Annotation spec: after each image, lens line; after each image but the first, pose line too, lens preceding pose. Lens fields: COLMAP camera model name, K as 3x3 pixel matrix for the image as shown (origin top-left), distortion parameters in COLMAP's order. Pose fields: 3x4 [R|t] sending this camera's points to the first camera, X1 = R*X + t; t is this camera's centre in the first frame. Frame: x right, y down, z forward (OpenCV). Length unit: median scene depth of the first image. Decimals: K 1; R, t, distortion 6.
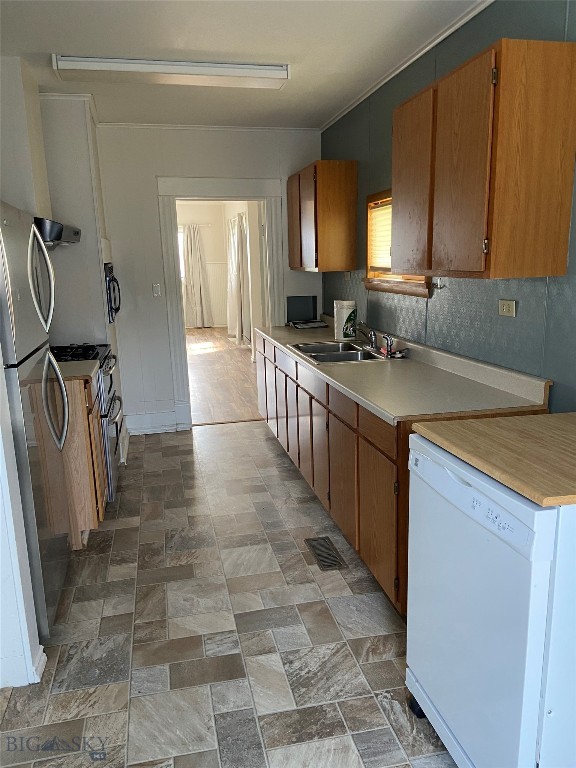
lens RADIAL K [[576.5, 0, 288.0], [0, 576.5, 384.0], [0, 0, 1]] dist [0.001204, -0.000310]
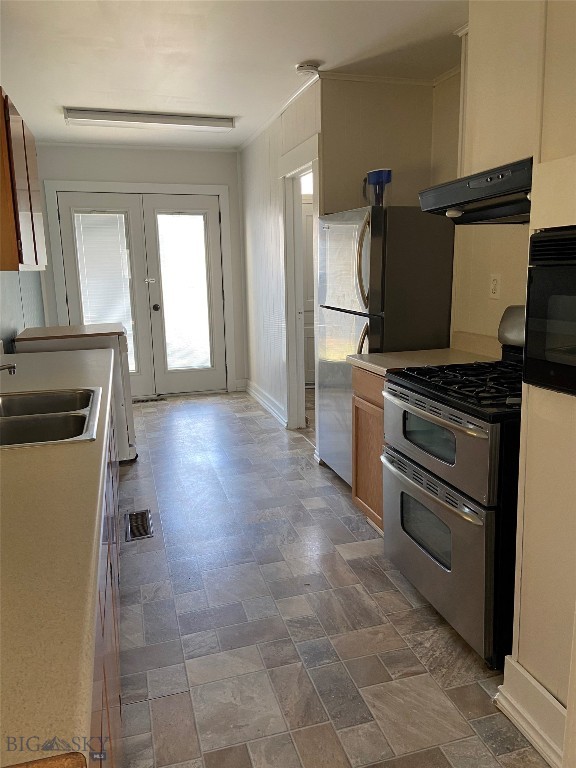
lens RADIAL K [[576.5, 0, 288.0], [0, 576.5, 384.0], [0, 0, 1]] dist [0.001204, -0.000310]
pose [[-0.997505, 0.051856, -0.047904, -0.153203], [0.028717, 0.917934, 0.395692, -0.317625], [0.064492, 0.393329, -0.917133, 1.645031]]
